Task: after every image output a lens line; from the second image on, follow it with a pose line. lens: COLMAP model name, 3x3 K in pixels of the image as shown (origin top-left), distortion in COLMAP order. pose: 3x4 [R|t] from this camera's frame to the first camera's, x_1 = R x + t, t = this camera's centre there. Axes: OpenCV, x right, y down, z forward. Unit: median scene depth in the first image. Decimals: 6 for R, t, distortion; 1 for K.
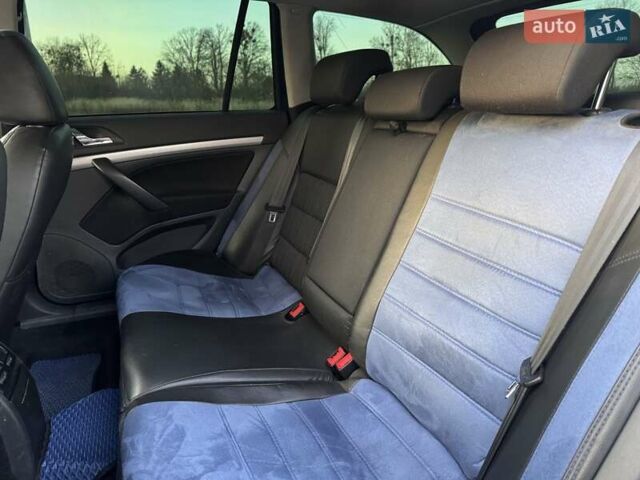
lens RADIAL K [[449.3, 0, 321.4], [0, 449.3, 236.6], [0, 0, 1]] dist [0.055648, -0.067285]
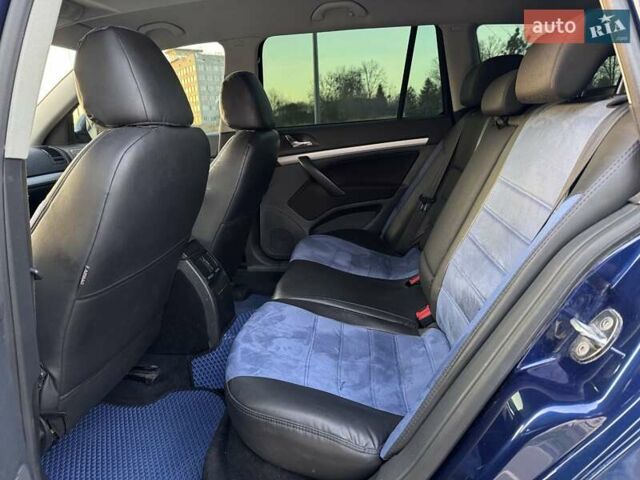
lens RADIAL K [[449.3, 0, 318.6], [0, 449.3, 242.8], [0, 0, 1]] dist [0.055648, -0.067285]
pose [[0.850729, 0.097796, -0.516425, 0.278278], [-0.106396, 0.994239, 0.013009, 0.065480], [0.514722, 0.043878, 0.856233, -0.138129]]
